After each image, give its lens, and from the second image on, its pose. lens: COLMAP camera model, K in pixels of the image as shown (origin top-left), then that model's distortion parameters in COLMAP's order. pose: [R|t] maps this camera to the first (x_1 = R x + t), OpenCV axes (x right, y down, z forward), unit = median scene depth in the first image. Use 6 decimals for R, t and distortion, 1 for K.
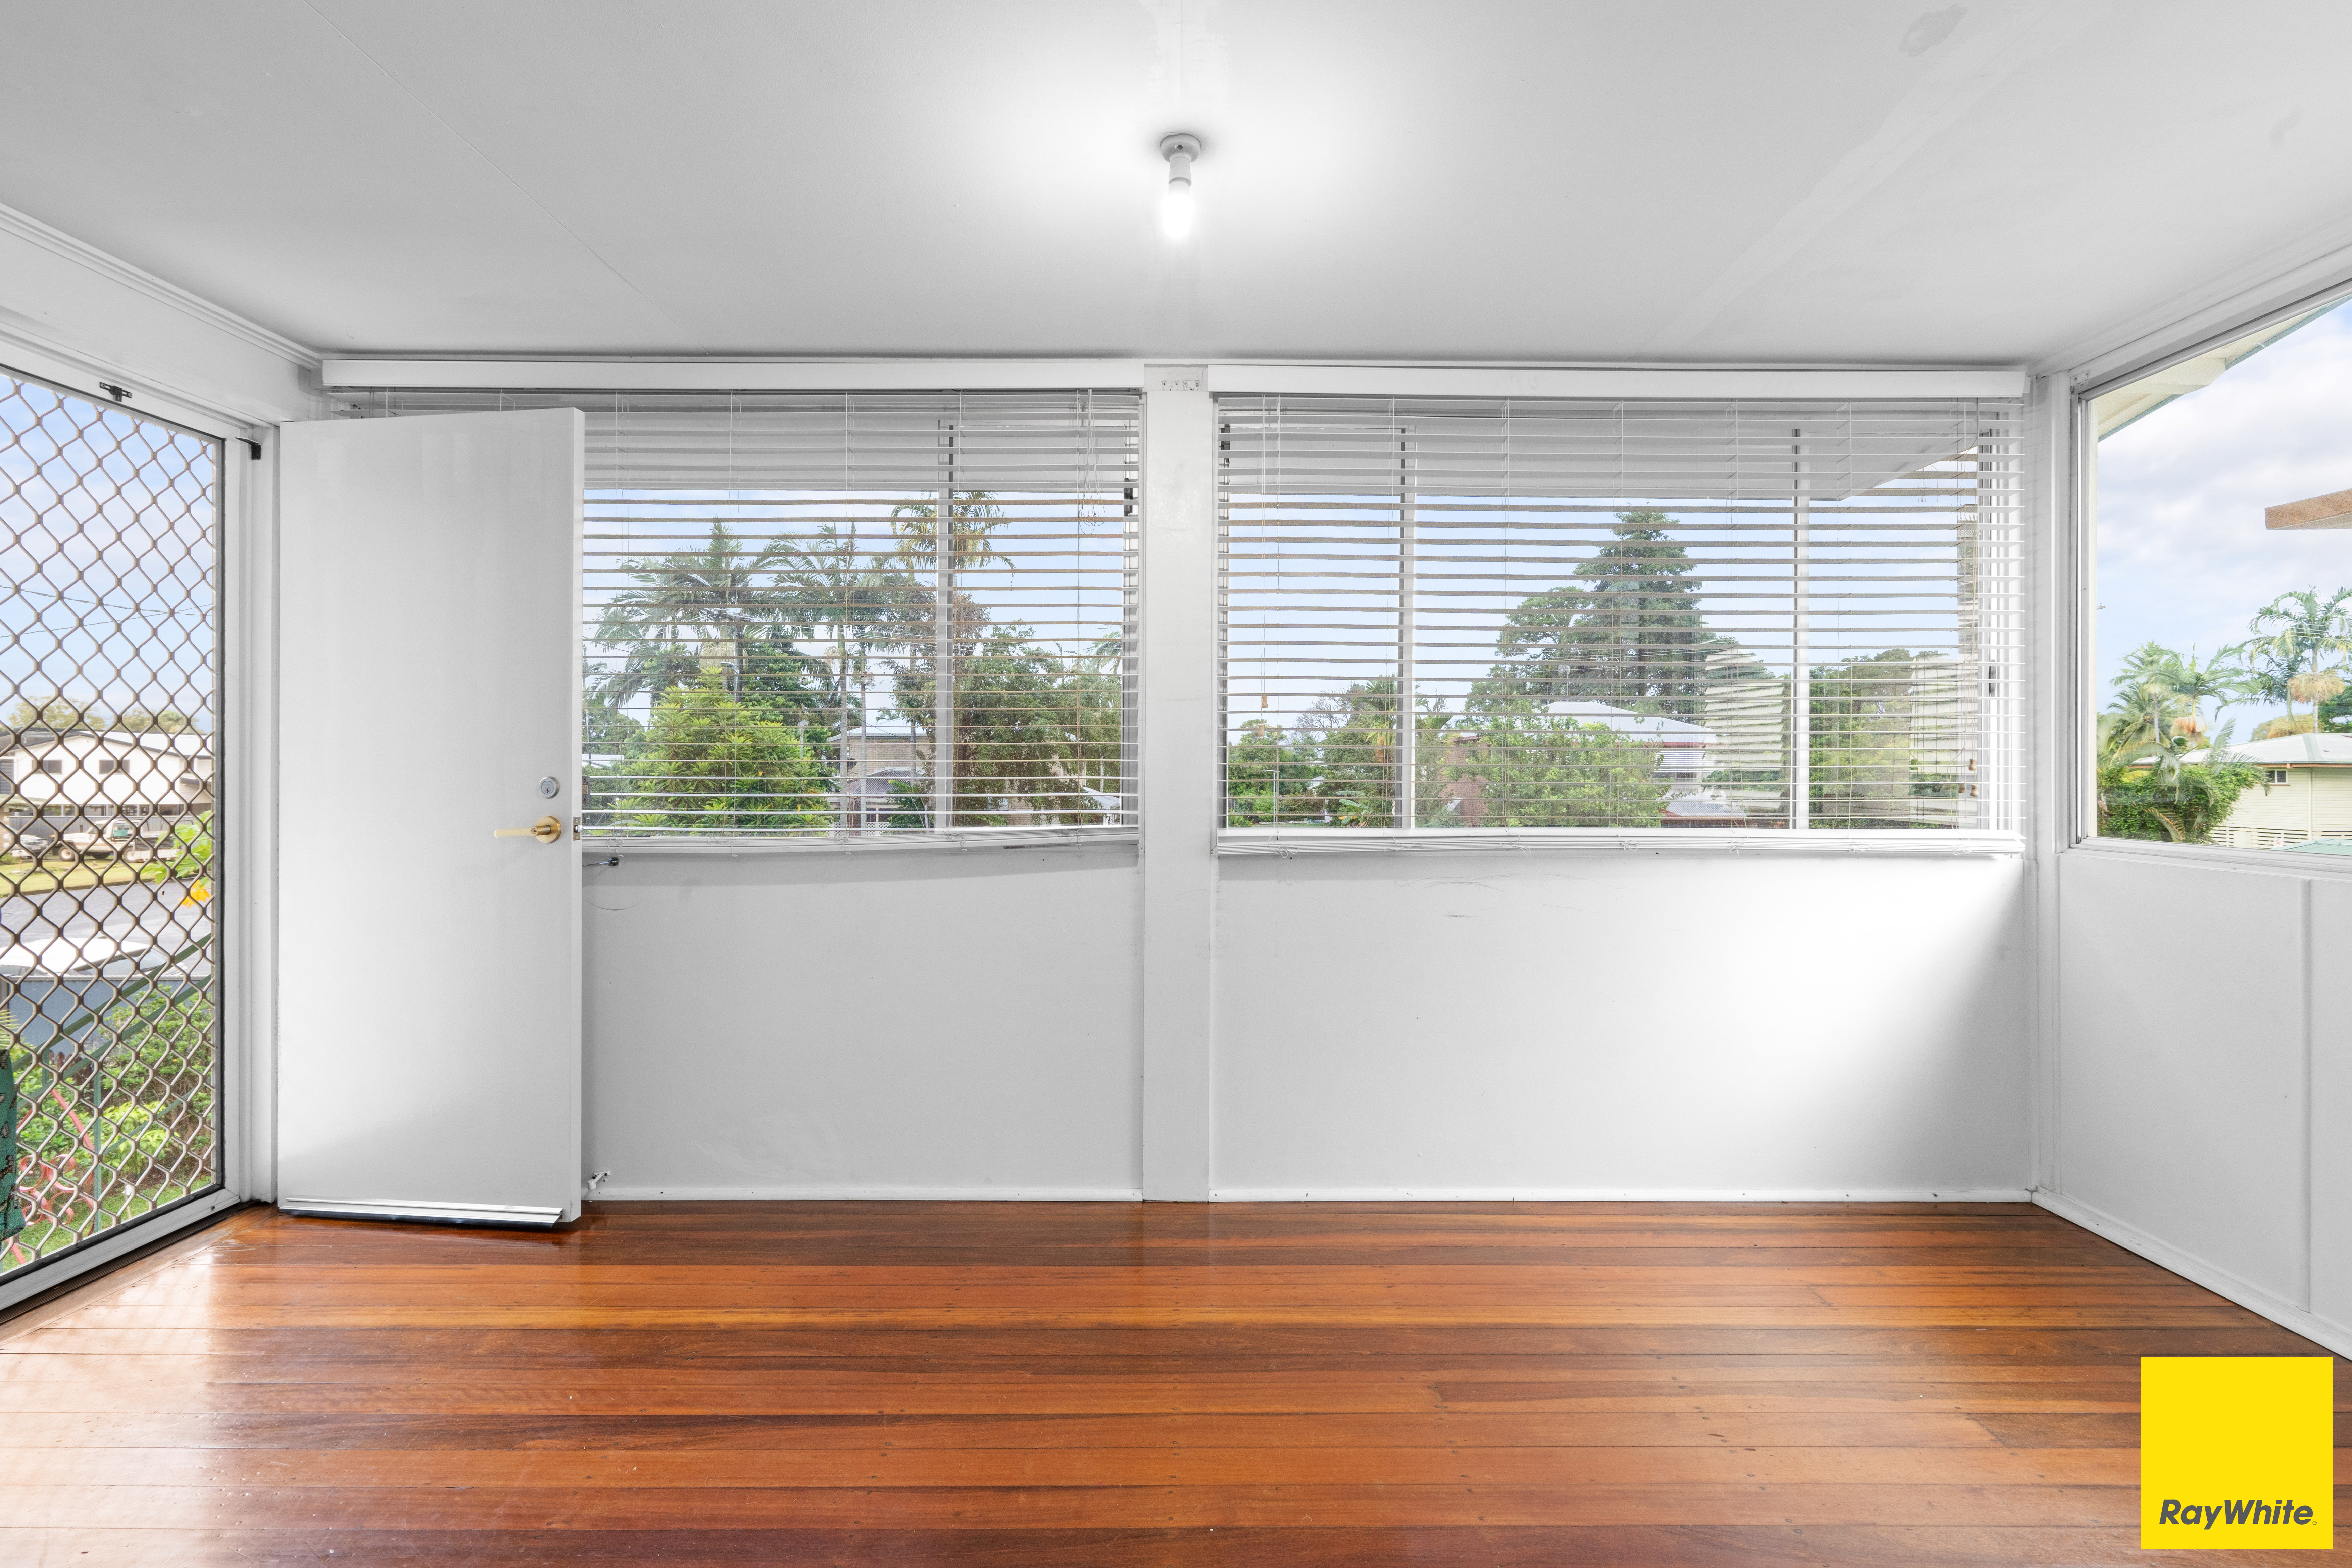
lens RADIAL K [[1024.1, 0, 1180.3], [0, 1024.1, 775.1], [0, 0, 1]] dist [0.000152, 0.000042]
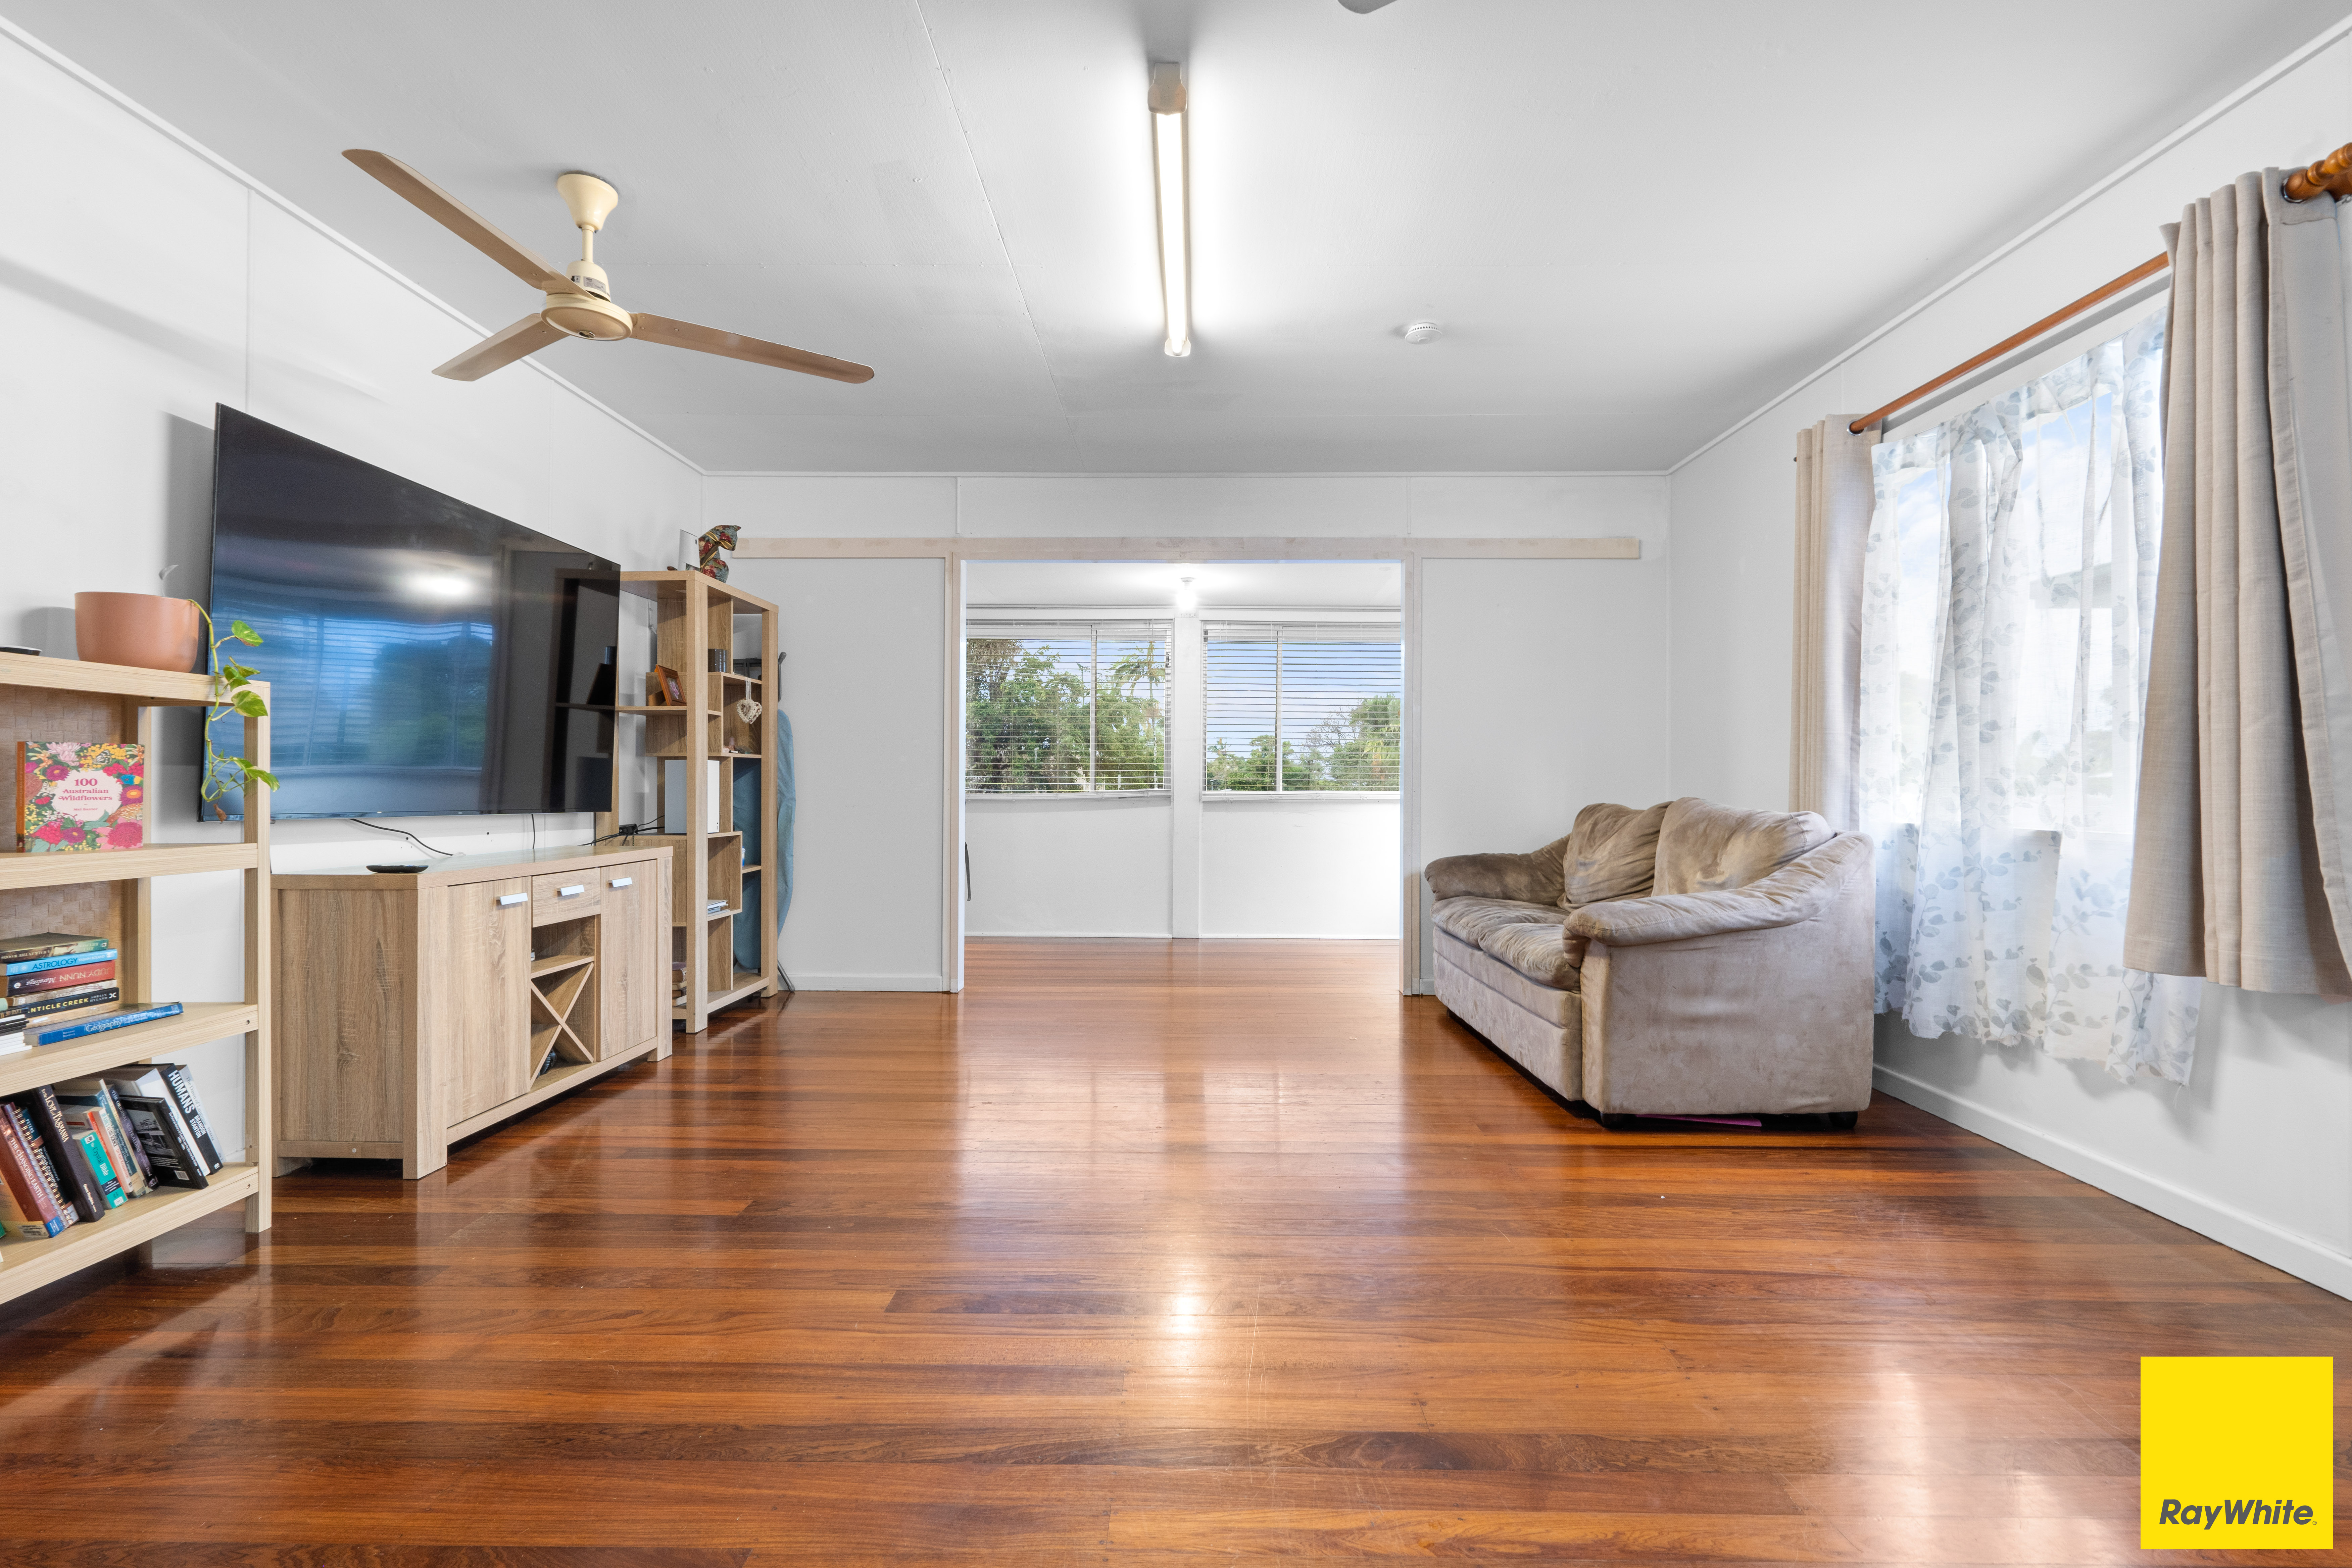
lens RADIAL K [[1024.1, 0, 1172.9], [0, 1024.1, 778.8], [0, 0, 1]] dist [0.000152, 0.000042]
pose [[0.999783, -0.001337, -0.020778, 0.001247], [0.001114, 0.999941, -0.010780, 0.003396], [0.020791, 0.010754, 0.999726, -0.110218]]
